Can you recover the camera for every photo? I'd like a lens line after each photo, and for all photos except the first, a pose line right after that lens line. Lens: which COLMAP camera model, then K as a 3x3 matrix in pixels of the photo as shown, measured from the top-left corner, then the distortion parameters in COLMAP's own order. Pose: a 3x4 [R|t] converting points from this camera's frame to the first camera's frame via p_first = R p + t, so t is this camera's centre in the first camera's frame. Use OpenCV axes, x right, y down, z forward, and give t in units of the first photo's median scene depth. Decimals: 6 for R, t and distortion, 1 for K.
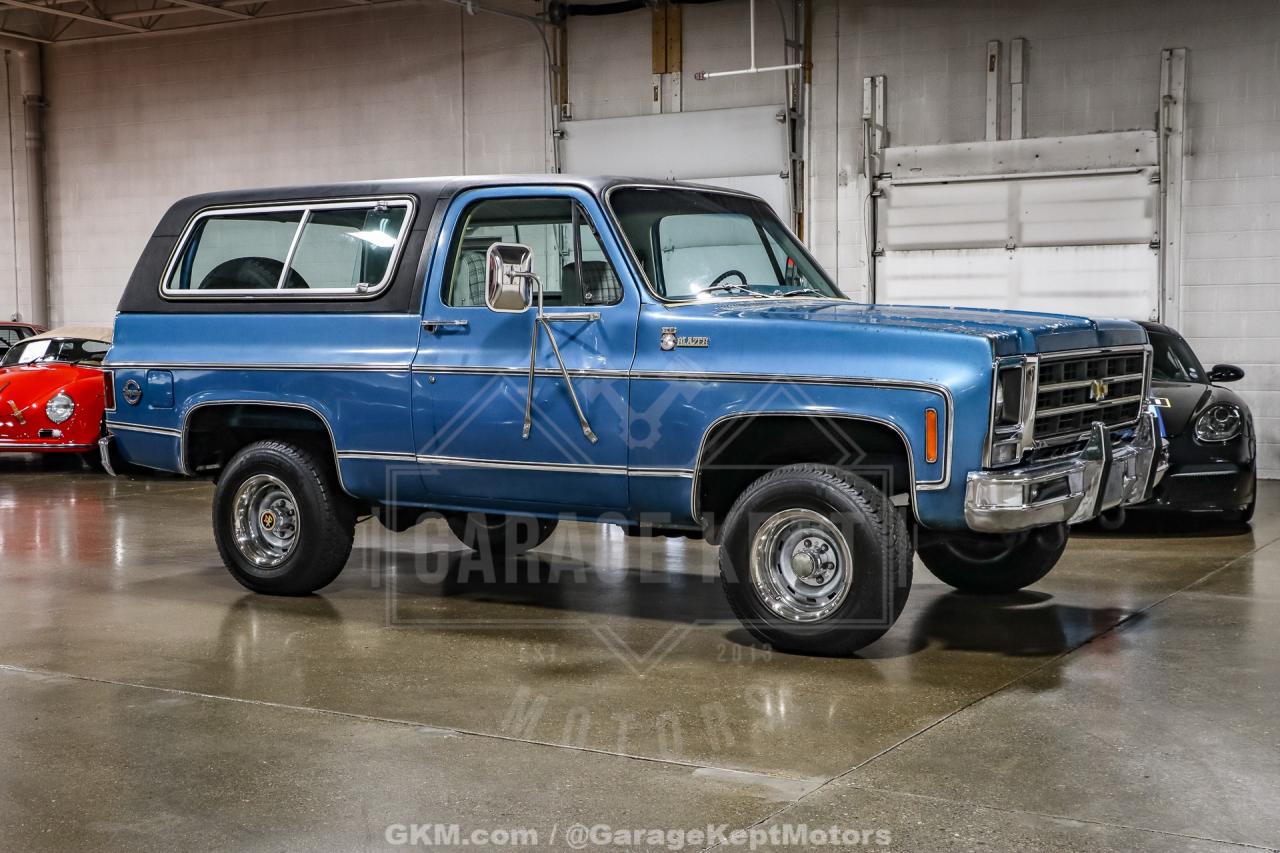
lens RADIAL K [[1716.0, 0, 640.0], [0, 1716.0, 426.5], [0, 0, 1]] dist [-0.016371, 0.494976]
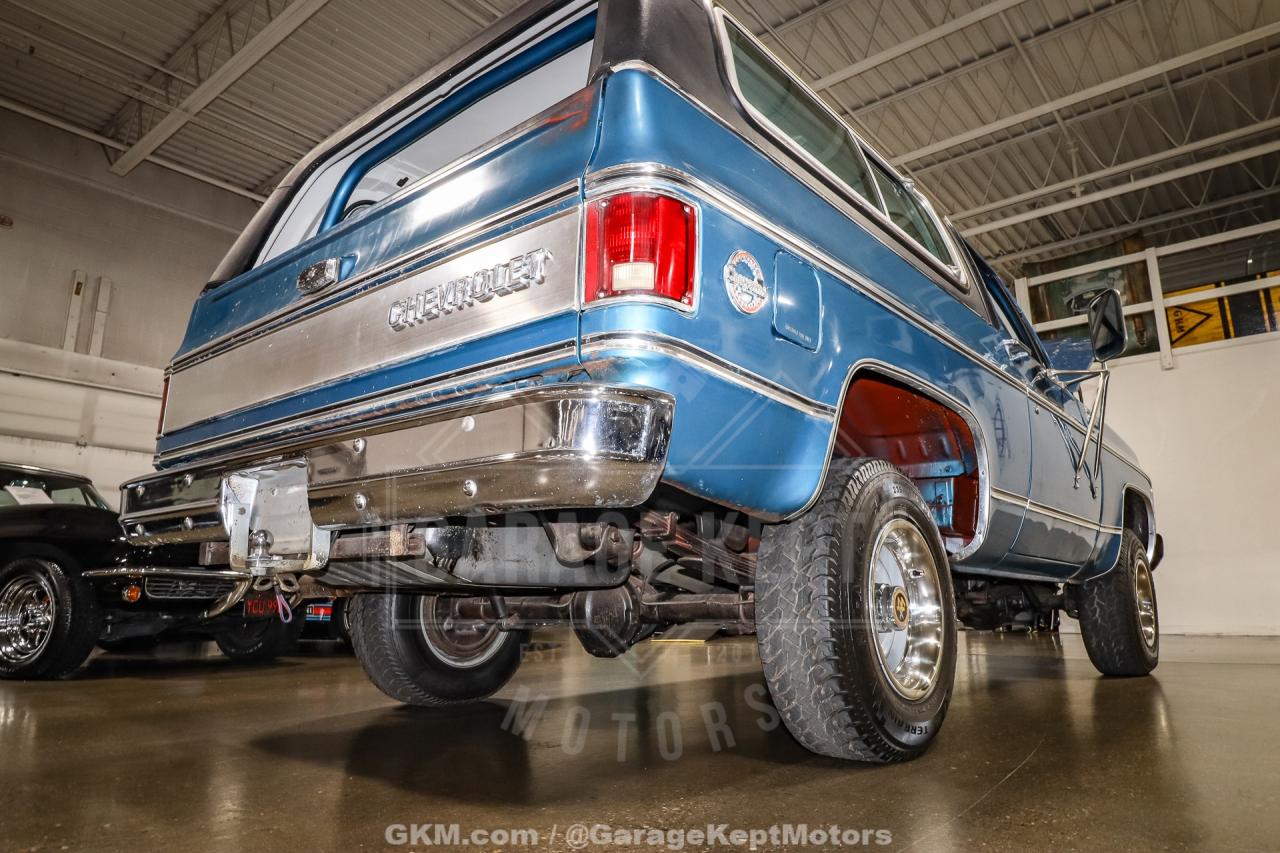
lens RADIAL K [[807.1, 0, 640.0], [0, 807.1, 426.5], [0, 0, 1]] dist [0.001501, 0.001135]
pose [[0.149549, 0.215063, 0.965082, -0.262081], [0.060670, 0.972223, -0.226056, 0.029681], [-0.986891, 0.092358, 0.132347, 0.584901]]
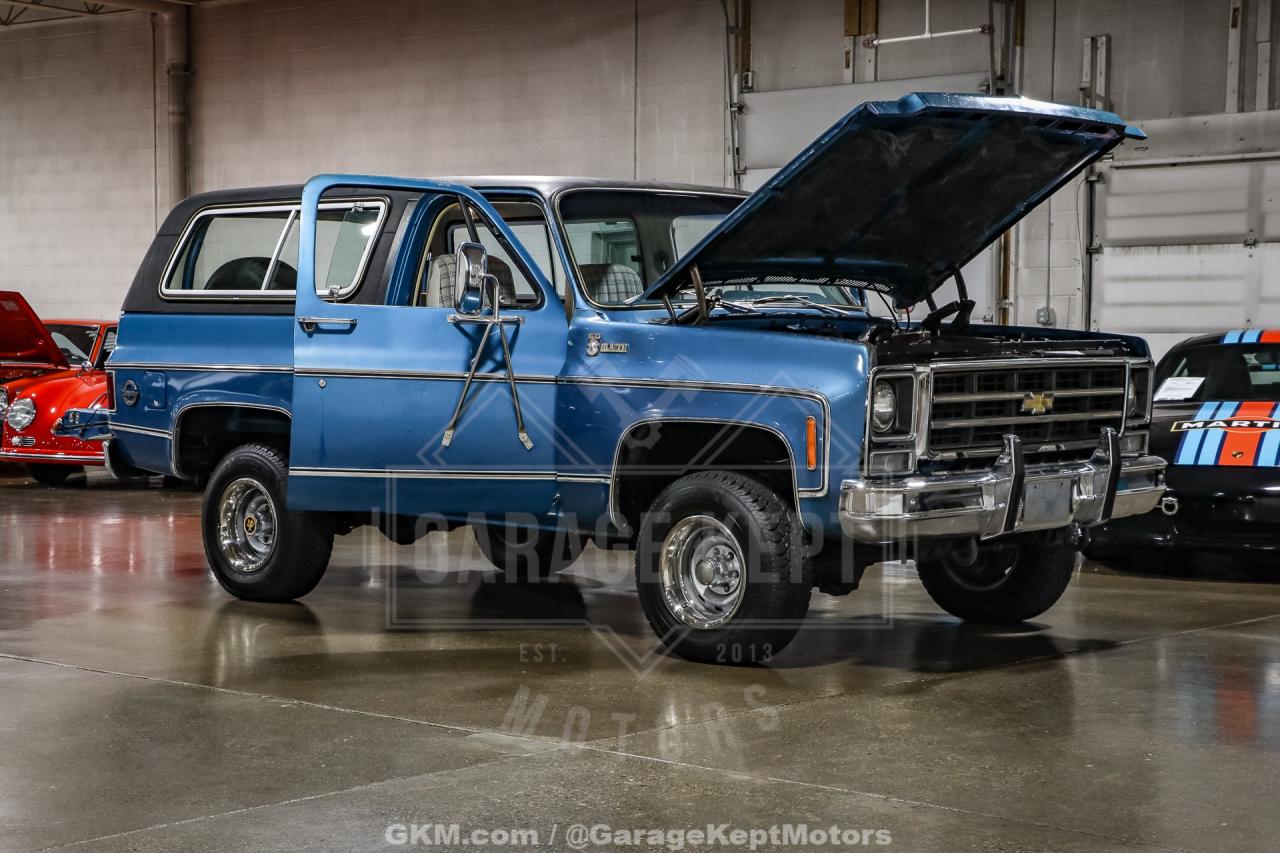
lens RADIAL K [[2268.3, 0, 640.0], [0, 2268.3, 426.5], [0, 0, 1]] dist [0.199571, 0.162669]
pose [[0.983775, 0.018516, -0.178450, 0.132607], [-0.021848, 0.999621, -0.016724, 0.008628], [0.178073, 0.020351, 0.983807, -0.140172]]
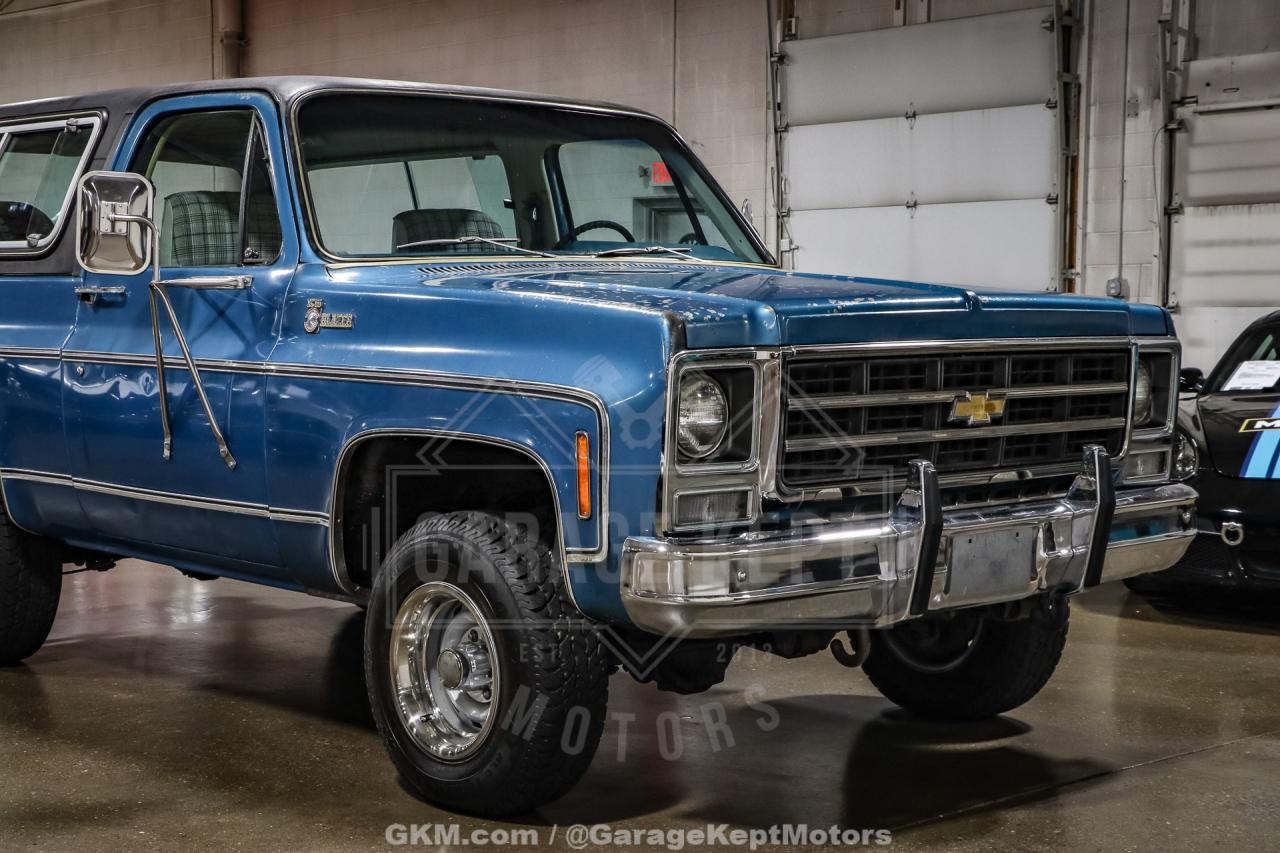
lens RADIAL K [[2028.5, 0, 640.0], [0, 2028.5, 426.5], [0, 0, 1]] dist [0.142063, 0.220602]
pose [[0.964887, 0.025404, -0.261436, 0.163582], [-0.026362, 0.999652, -0.000159, -0.005434], [0.261341, 0.007046, 0.965221, 0.128850]]
